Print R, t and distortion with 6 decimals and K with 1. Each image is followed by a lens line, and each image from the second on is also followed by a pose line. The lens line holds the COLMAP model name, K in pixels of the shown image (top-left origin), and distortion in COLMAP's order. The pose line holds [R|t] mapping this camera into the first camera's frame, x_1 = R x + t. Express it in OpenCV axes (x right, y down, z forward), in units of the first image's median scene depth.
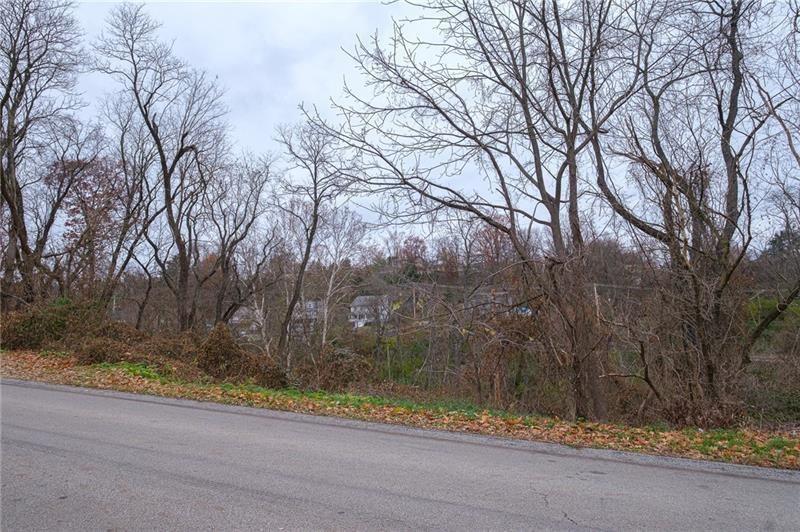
lens RADIAL K [[481.5, 0, 400.0], [0, 481.5, 266.0], [0, 0, 1]] dist [0.003481, 0.001036]
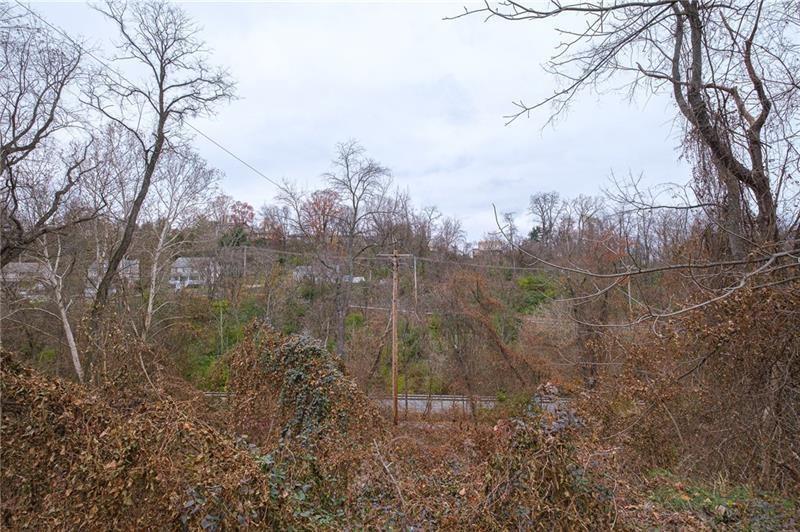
lens RADIAL K [[411.0, 0, 400.0], [0, 411.0, 266.0], [0, 0, 1]] dist [0.001053, 0.000659]
pose [[0.909165, 0.047920, 0.413669, -0.091384], [-0.073827, 0.996169, 0.046861, 0.034387], [-0.409839, -0.073144, 0.909220, 0.274142]]
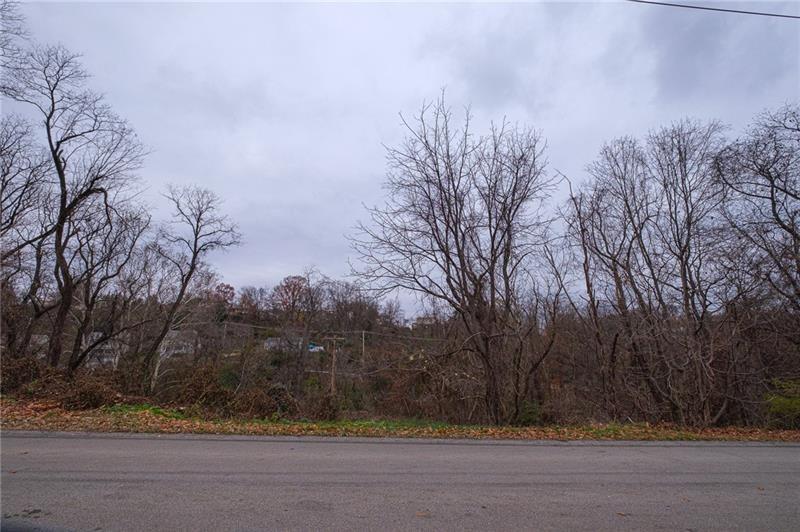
lens RADIAL K [[344.3, 0, 400.0], [0, 344.3, 266.0], [0, 0, 1]] dist [-0.002470, -0.000393]
pose [[0.854163, 0.147961, 0.498510, -0.156166], [-0.078524, 0.984373, -0.157622, -0.007507], [-0.514042, 0.095490, 0.852433, 0.013100]]
